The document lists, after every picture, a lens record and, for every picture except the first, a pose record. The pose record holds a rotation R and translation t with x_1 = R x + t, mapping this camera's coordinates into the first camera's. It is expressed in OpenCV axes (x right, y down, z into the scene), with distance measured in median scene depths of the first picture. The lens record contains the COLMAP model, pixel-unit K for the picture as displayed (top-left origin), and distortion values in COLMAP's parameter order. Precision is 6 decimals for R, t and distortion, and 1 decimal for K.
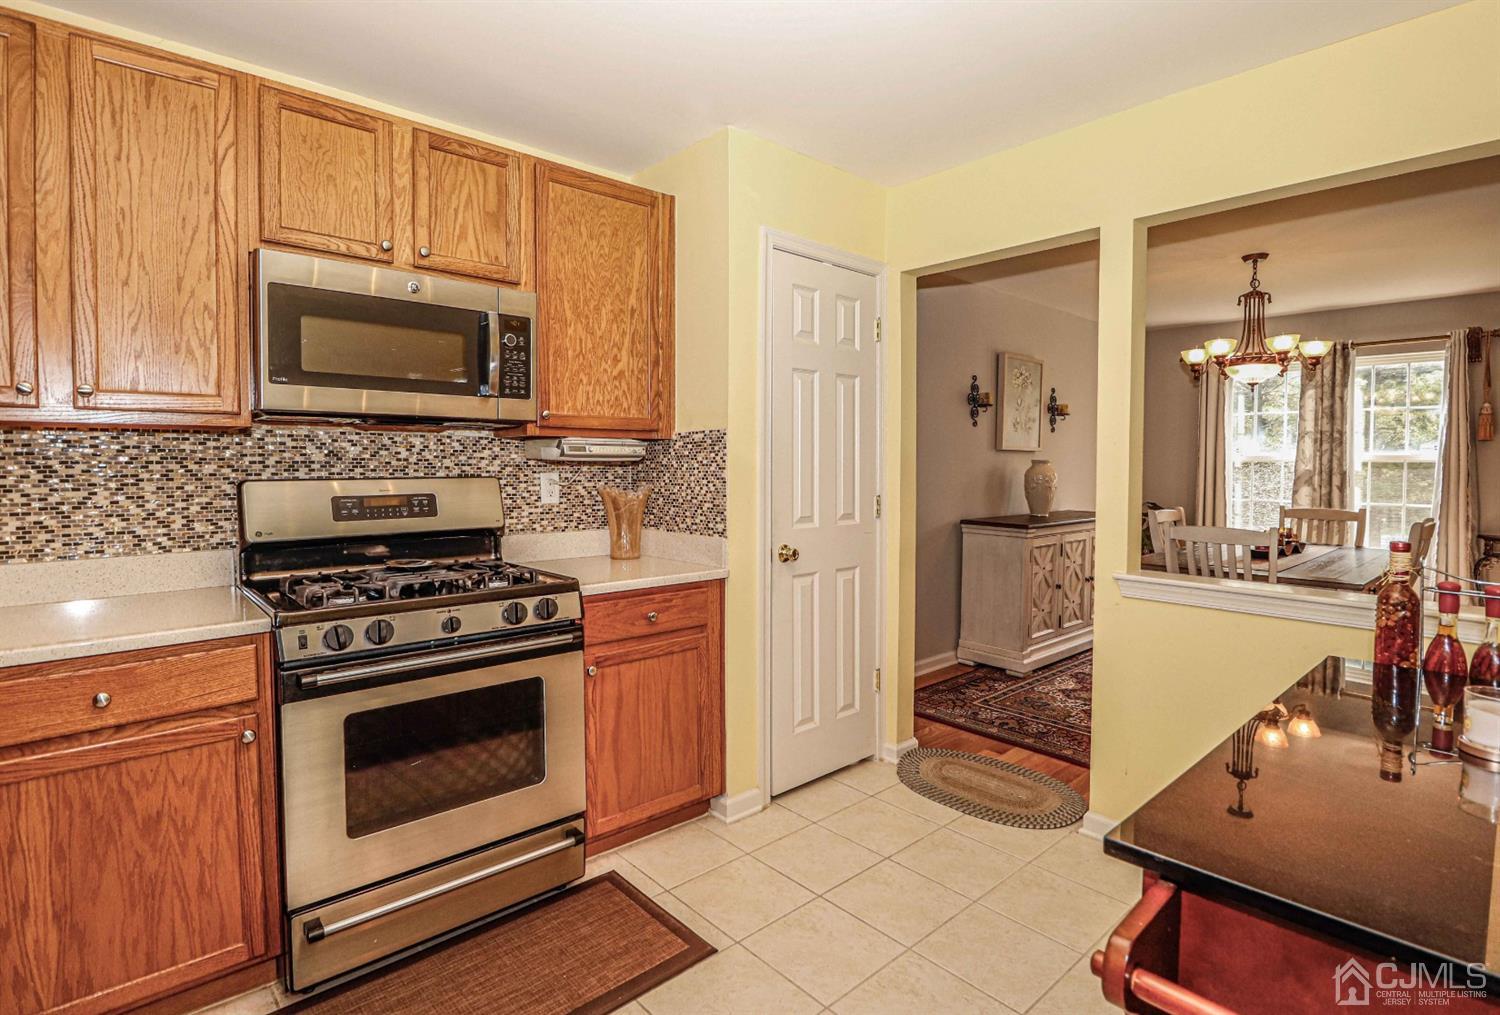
lens RADIAL K [[715.8, 0, 733.4], [0, 715.8, 513.5], [0, 0, 1]] dist [-0.018492, -0.005097]
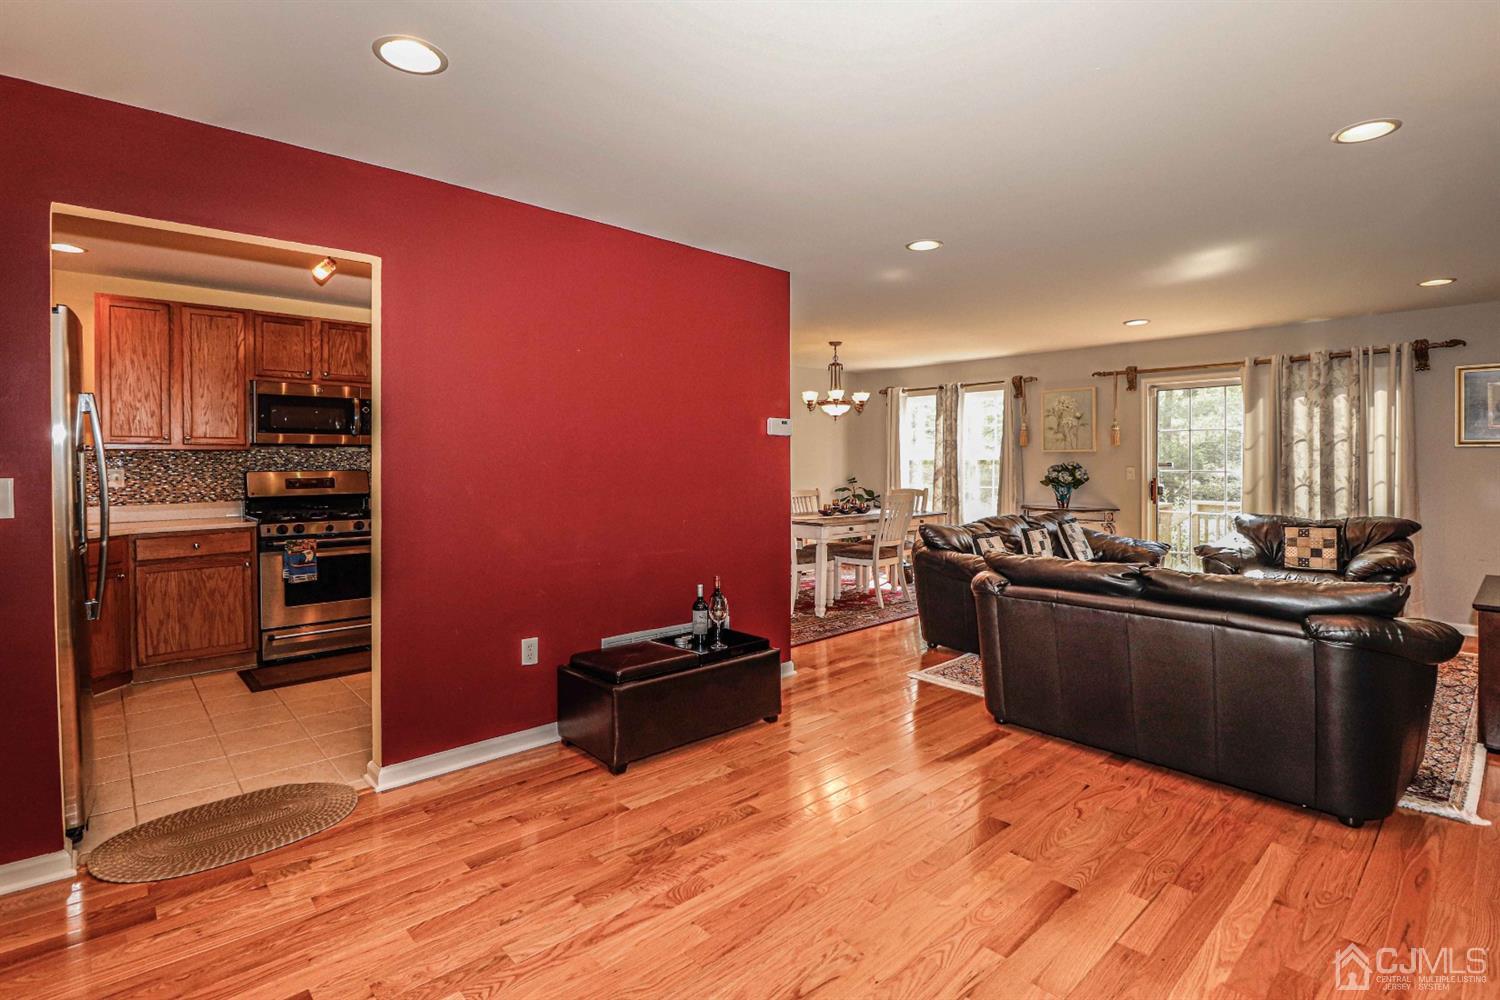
lens RADIAL K [[715.8, 0, 763.3], [0, 715.8, 491.6], [0, 0, 1]] dist [-0.018492, -0.005097]
pose [[0.999411, -0.000428, 0.034306, 0.902617], [0.001112, 0.999801, -0.019908, 0.066134], [-0.034290, 0.019935, 0.999213, -1.345370]]
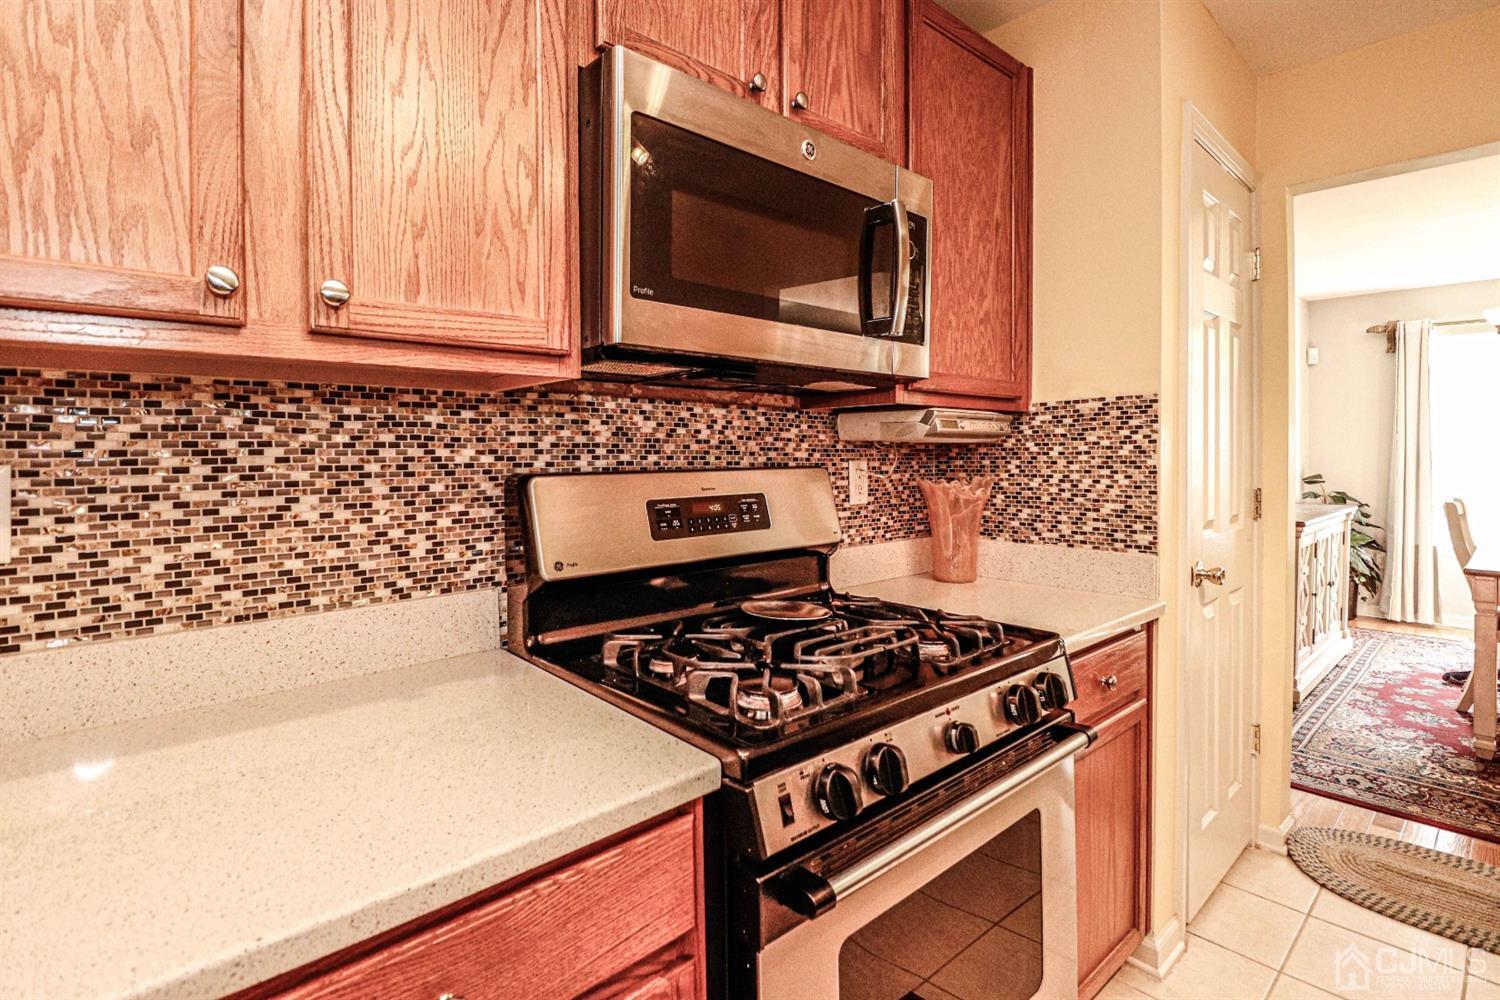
lens RADIAL K [[715.8, 0, 725.5], [0, 715.8, 499.5], [0, 0, 1]] dist [-0.018492, -0.005097]
pose [[0.999948, -0.006569, -0.007800, -0.483365], [0.006526, 0.999963, -0.005523, -0.020011], [0.007836, 0.005472, 0.999954, 0.376348]]
